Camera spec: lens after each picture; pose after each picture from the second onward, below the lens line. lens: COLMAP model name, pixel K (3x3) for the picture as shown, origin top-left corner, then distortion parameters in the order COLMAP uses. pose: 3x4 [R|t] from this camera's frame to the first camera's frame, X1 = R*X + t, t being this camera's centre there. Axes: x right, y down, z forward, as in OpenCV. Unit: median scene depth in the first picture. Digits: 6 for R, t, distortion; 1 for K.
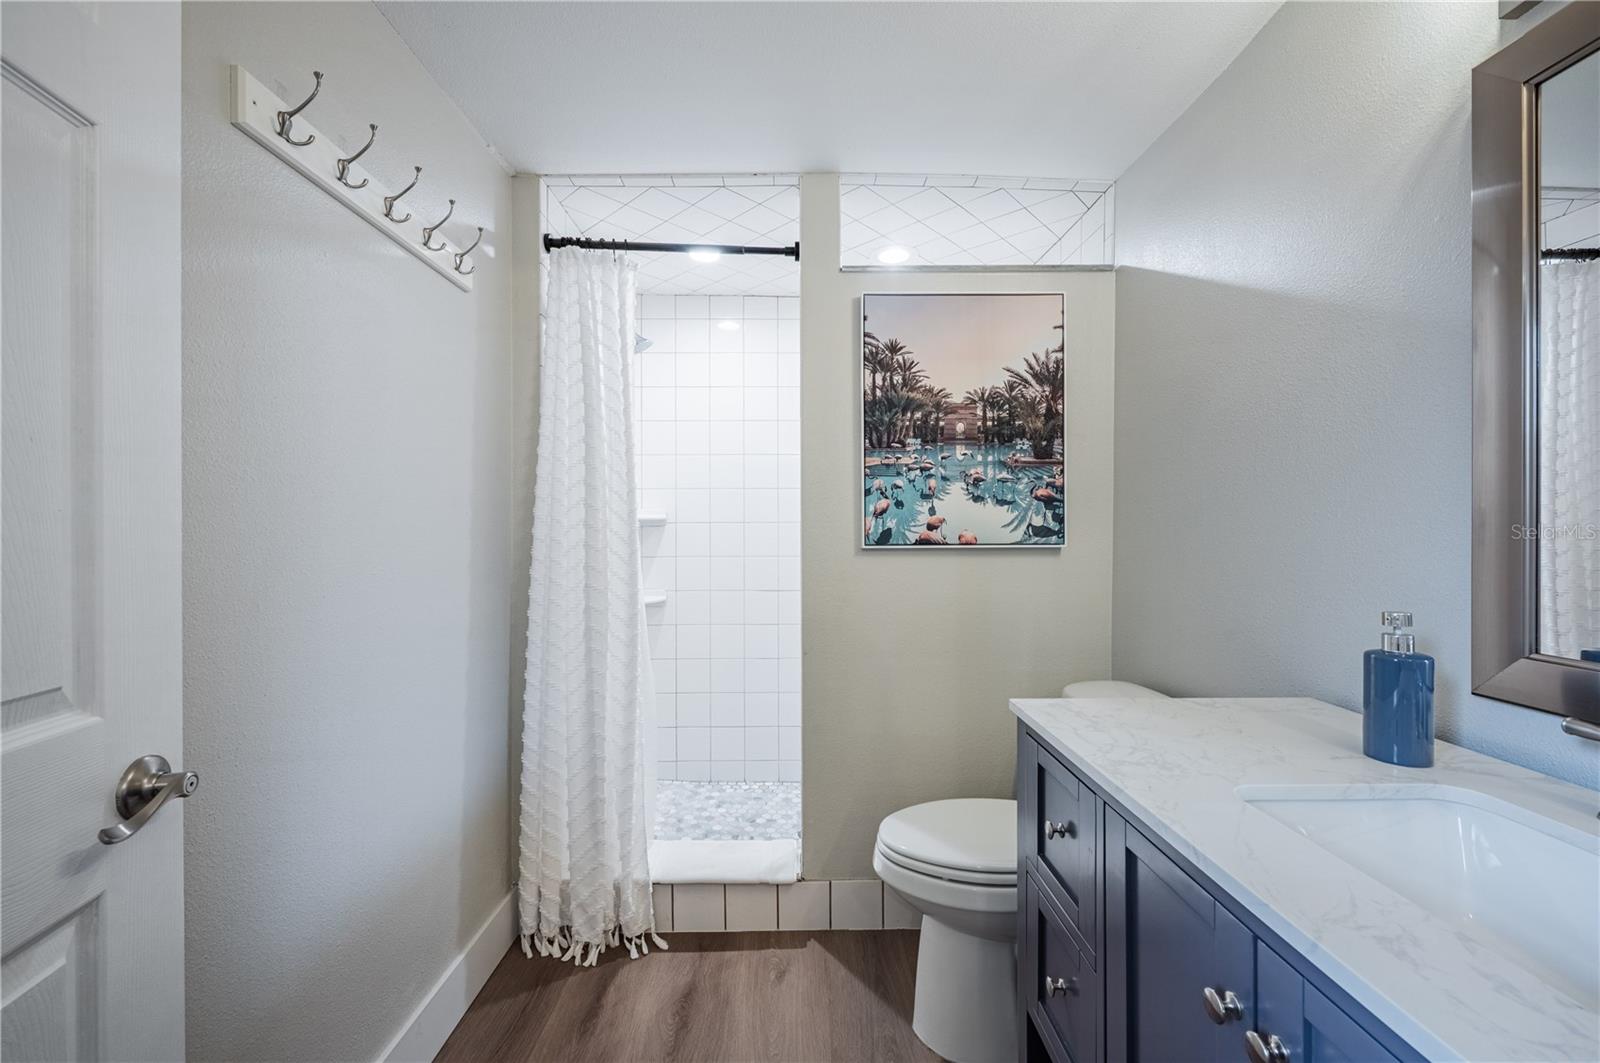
lens RADIAL K [[638.8, 0, 796.6], [0, 638.8, 530.0], [0, 0, 1]] dist [0.001193, 0.000528]
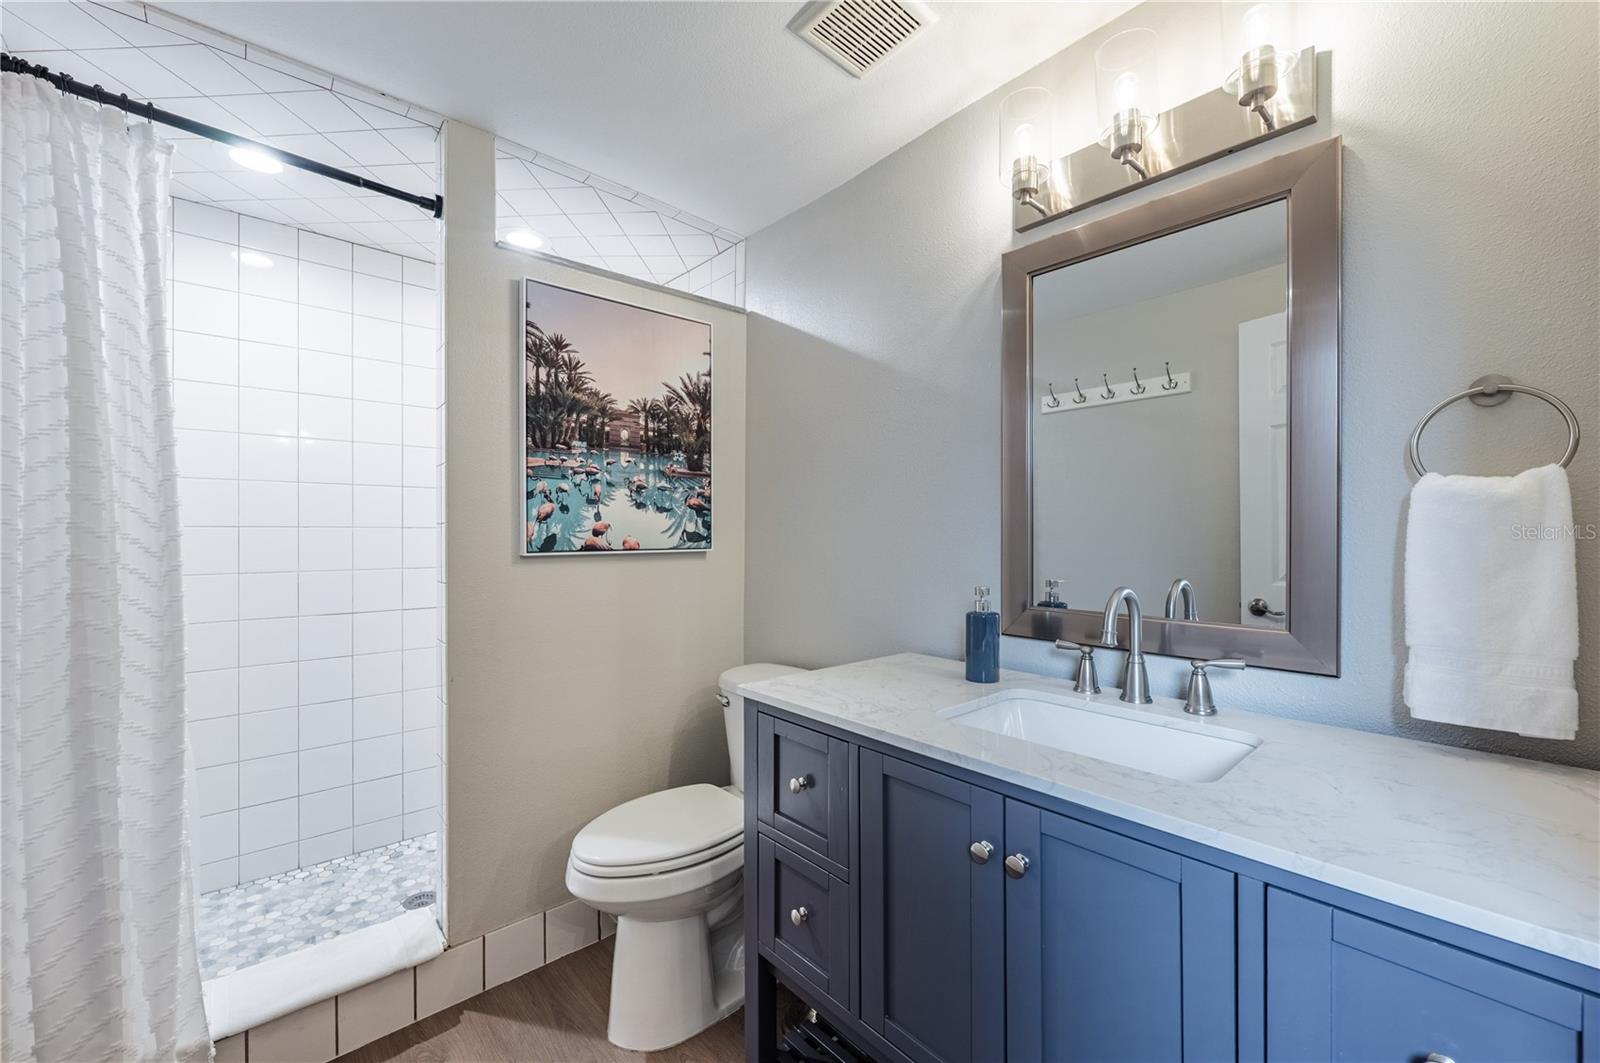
lens RADIAL K [[638.8, 0, 811.6], [0, 638.8, 534.5], [0, 0, 1]] dist [0.001193, 0.000528]
pose [[0.755148, 0.000431, 0.655554, -0.184772], [0.002441, 0.999991, -0.003470, 0.002292], [-0.655550, 0.004221, 0.755140, 0.039949]]
